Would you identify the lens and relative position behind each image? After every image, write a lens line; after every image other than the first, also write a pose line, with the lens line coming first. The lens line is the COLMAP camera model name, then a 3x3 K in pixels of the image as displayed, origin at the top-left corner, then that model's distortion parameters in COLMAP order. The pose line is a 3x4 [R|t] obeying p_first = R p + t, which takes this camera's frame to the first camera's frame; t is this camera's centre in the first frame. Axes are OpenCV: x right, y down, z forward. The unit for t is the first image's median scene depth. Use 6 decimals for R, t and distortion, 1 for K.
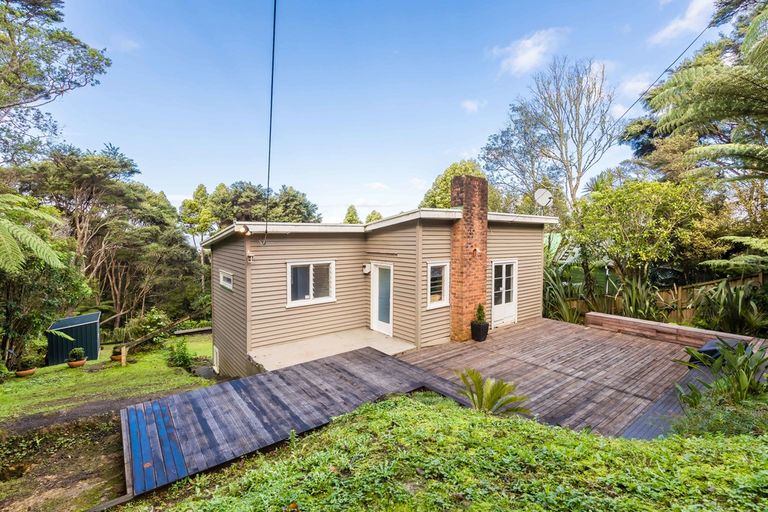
lens RADIAL K [[329.1, 0, 384.0], [0, 329.1, 256.0], [0, 0, 1]] dist [0.000318, -0.000019]
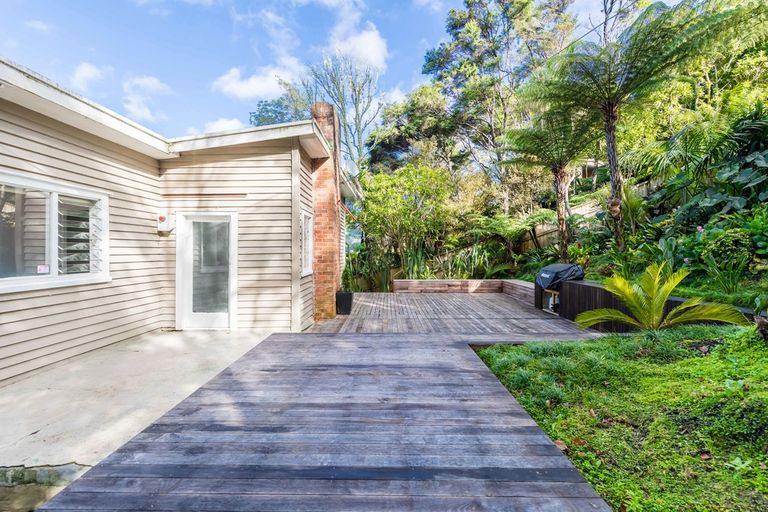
lens RADIAL K [[329.1, 0, 384.0], [0, 329.1, 256.0], [0, 0, 1]] dist [0.000318, -0.000019]
pose [[0.642782, -0.012363, 0.765949, -0.458579], [0.031162, 0.999464, -0.010019, 0.209859], [-0.765415, 0.030309, 0.642823, 0.668928]]
